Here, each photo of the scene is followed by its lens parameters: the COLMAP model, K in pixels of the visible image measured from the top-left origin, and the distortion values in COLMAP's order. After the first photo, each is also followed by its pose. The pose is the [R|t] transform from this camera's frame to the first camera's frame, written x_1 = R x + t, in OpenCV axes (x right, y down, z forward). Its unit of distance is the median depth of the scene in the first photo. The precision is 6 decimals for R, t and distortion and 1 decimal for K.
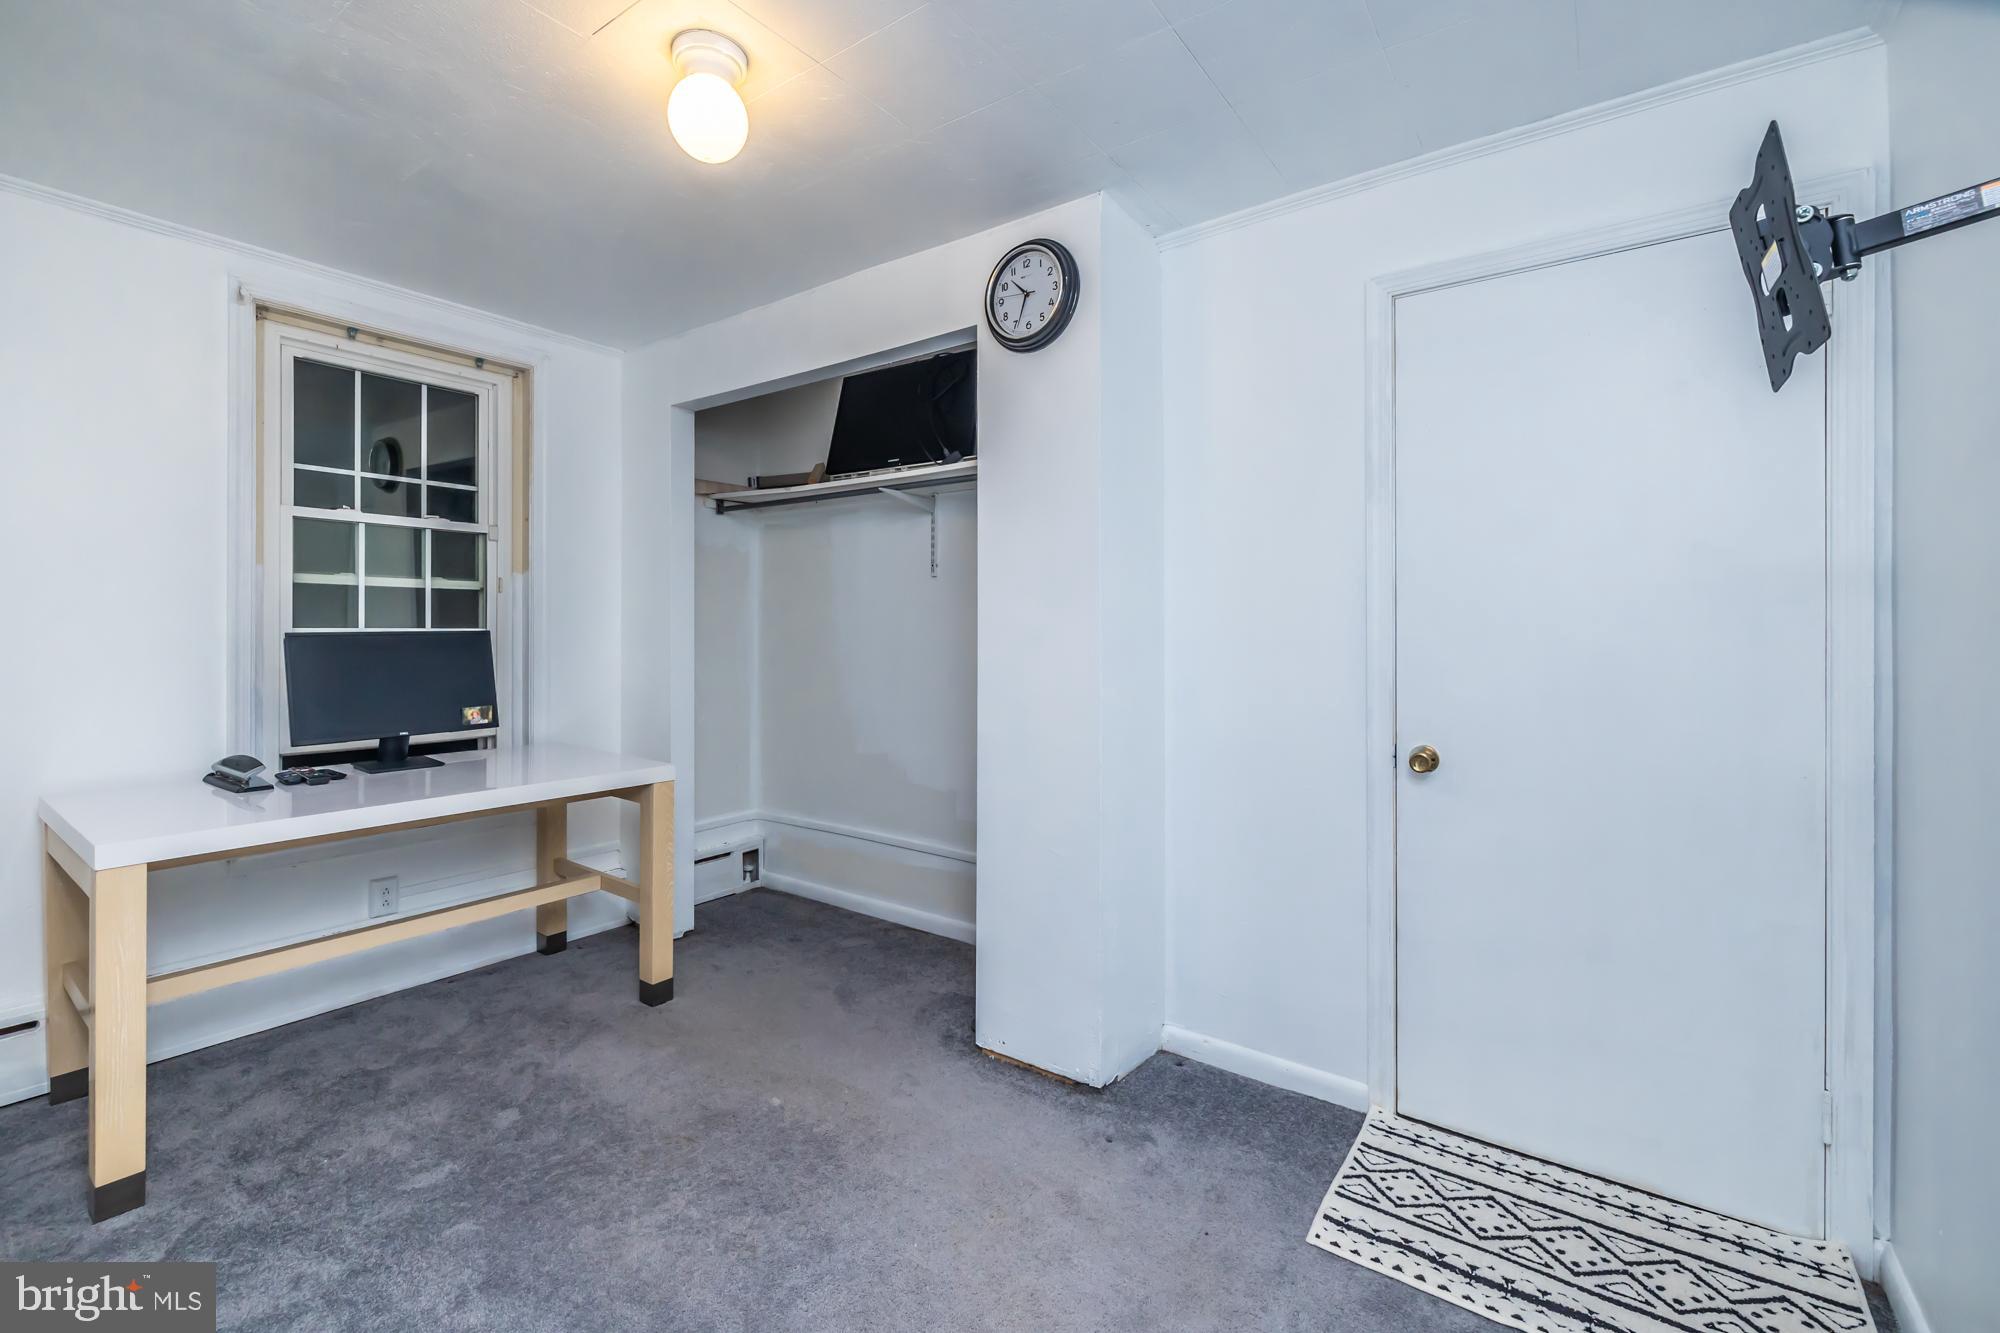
lens RADIAL K [[847.0, 0, 993.9], [0, 847.0, 654.2], [0, 0, 1]] dist [-0.000101, 0.000089]
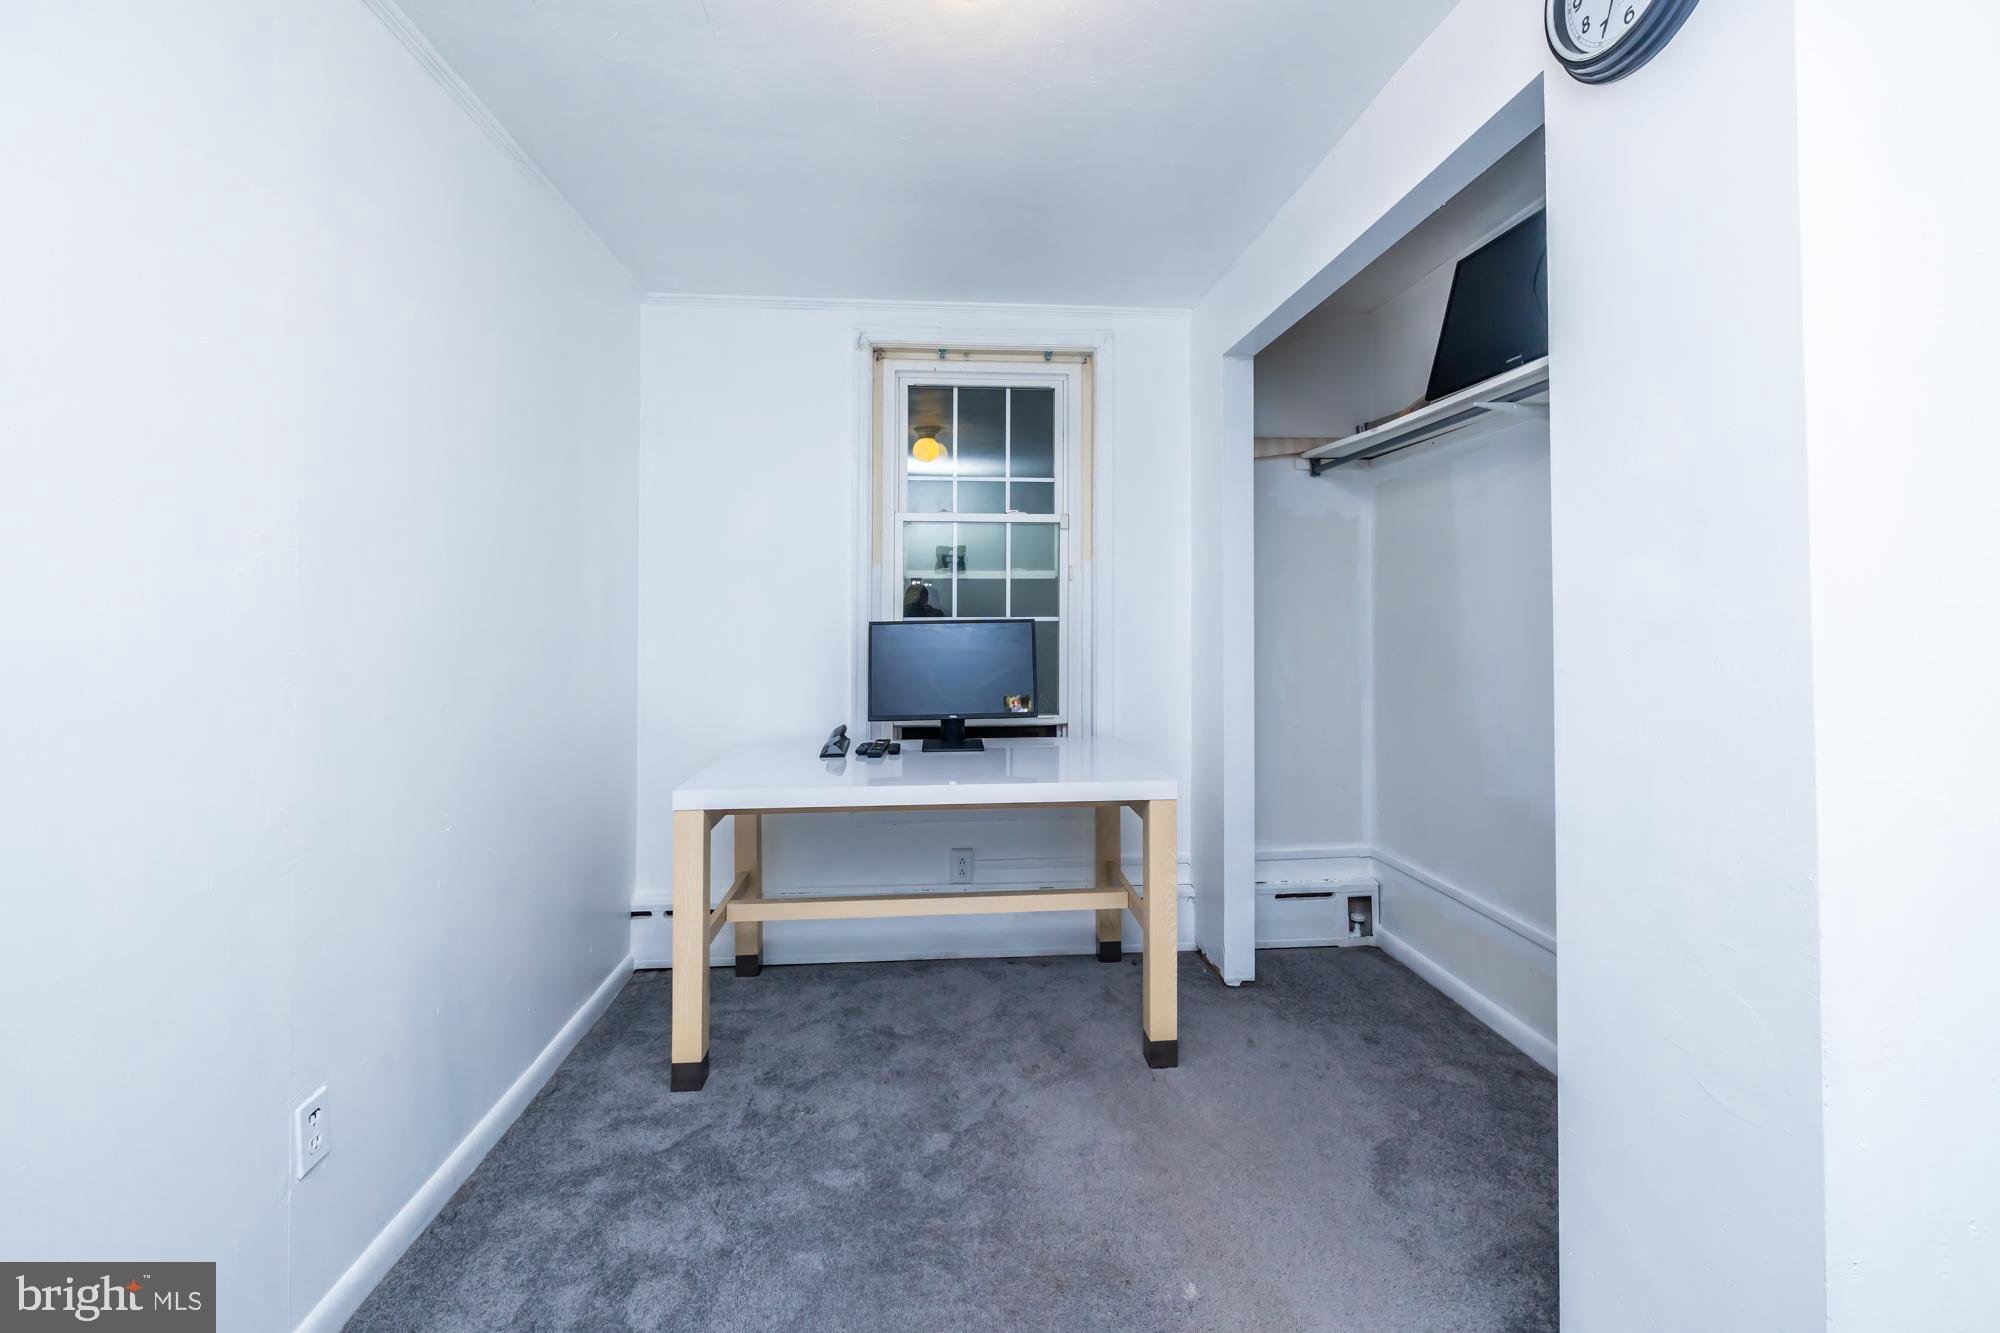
lens RADIAL K [[859.1, 0, 999.3], [0, 859.1, 608.3], [0, 0, 1]] dist [-0.000693, 0.000151]
pose [[0.656610, -0.011381, -0.754144, 0.142129], [-0.015881, 0.999456, -0.028911, -0.010788], [0.754063, 0.030960, 0.656072, 0.311247]]
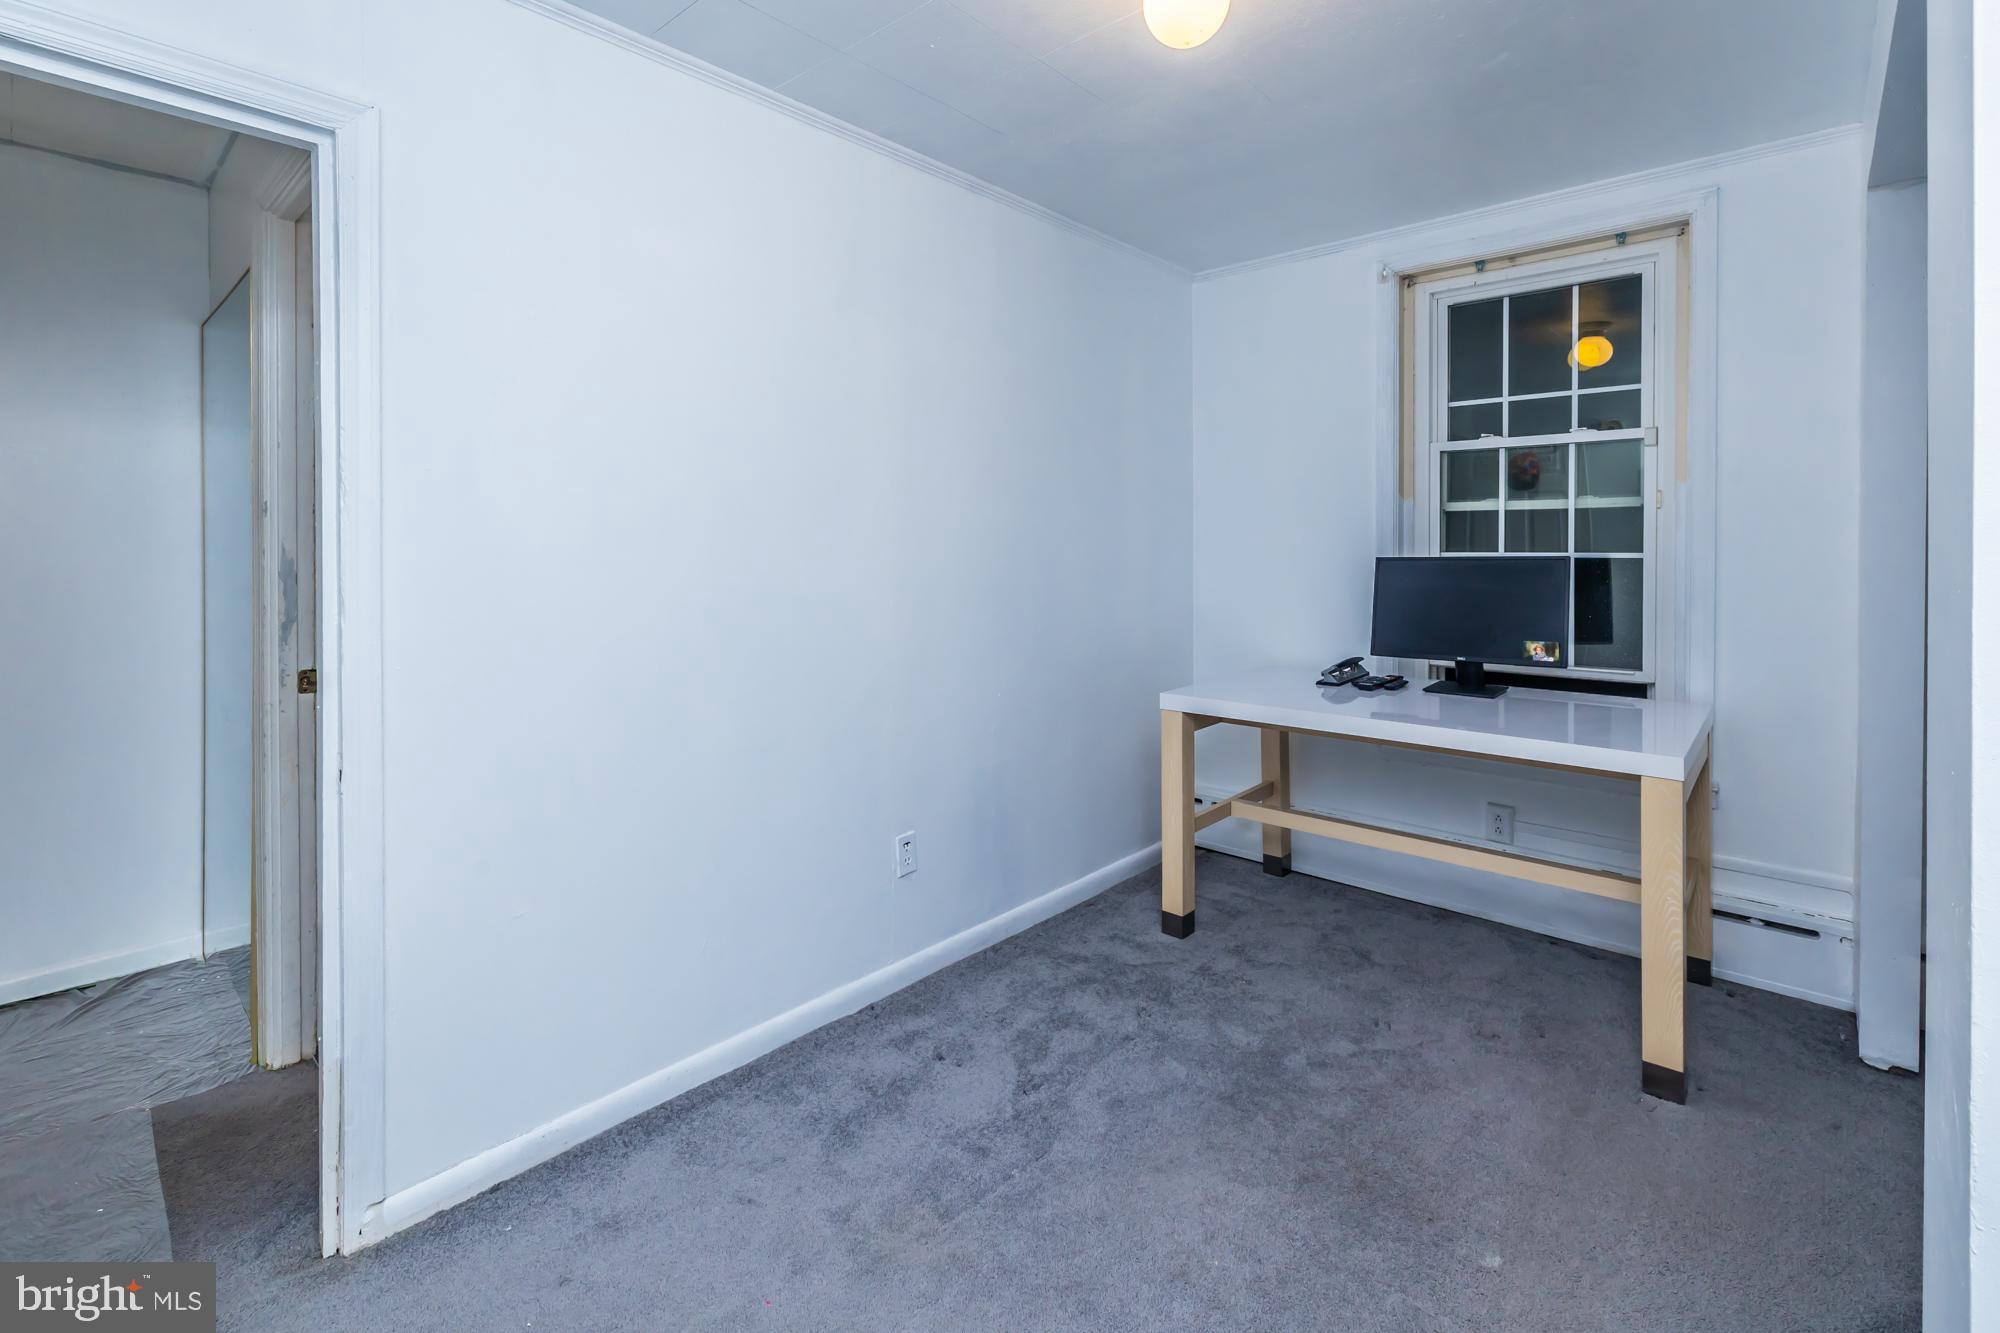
lens RADIAL K [[893.8, 0, 1009.0], [0, 893.8, 564.0], [0, 0, 1]] dist [-0.000431, -0.000088]
pose [[-0.092907, 0.020081, -0.995472, 0.373570], [-0.023695, 0.999469, 0.022373, -0.027137], [0.995393, 0.025666, -0.092382, 0.523642]]
